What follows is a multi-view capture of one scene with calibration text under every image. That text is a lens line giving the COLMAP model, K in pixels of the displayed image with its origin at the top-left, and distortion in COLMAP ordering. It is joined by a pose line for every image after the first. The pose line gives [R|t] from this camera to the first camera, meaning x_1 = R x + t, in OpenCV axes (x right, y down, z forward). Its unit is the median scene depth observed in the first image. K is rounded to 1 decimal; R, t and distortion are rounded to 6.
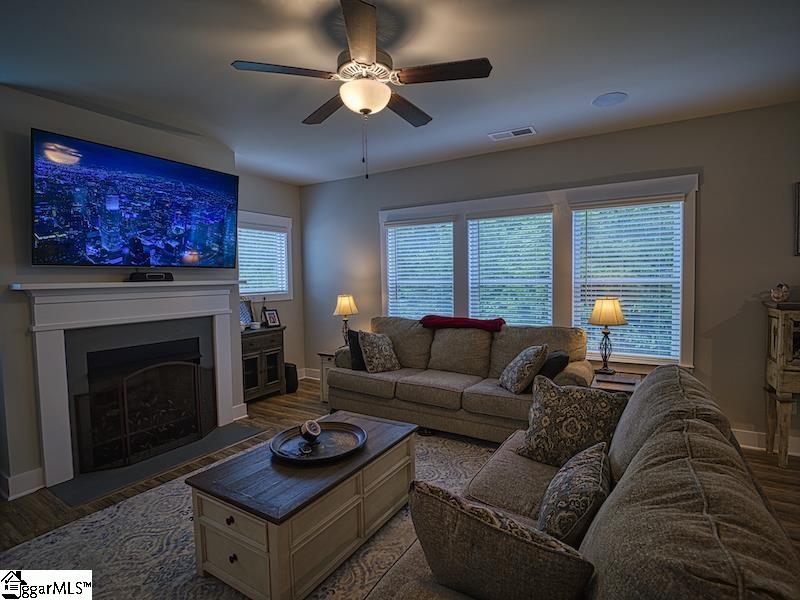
lens RADIAL K [[401.4, 0, 400.6], [0, 401.4, 299.0], [0, 0, 1]] dist [-0.025502, 0.003731]
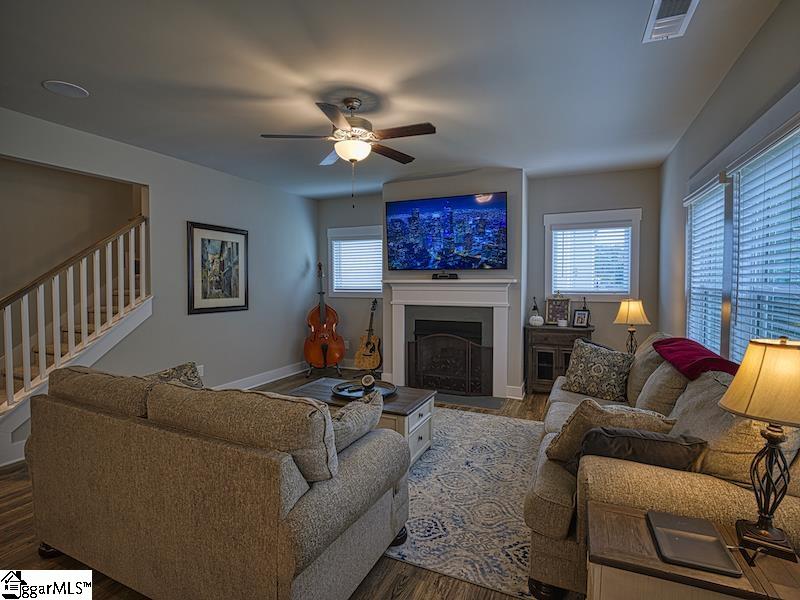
lens RADIAL K [[401.4, 0, 398.3], [0, 401.4, 296.4], [0, 0, 1]] dist [-0.025502, 0.003731]
pose [[0.113912, 0.055651, -0.991931, 0.765396], [-0.052244, 0.997384, 0.049957, -0.040436], [0.992116, 0.046132, 0.116522, 0.567141]]
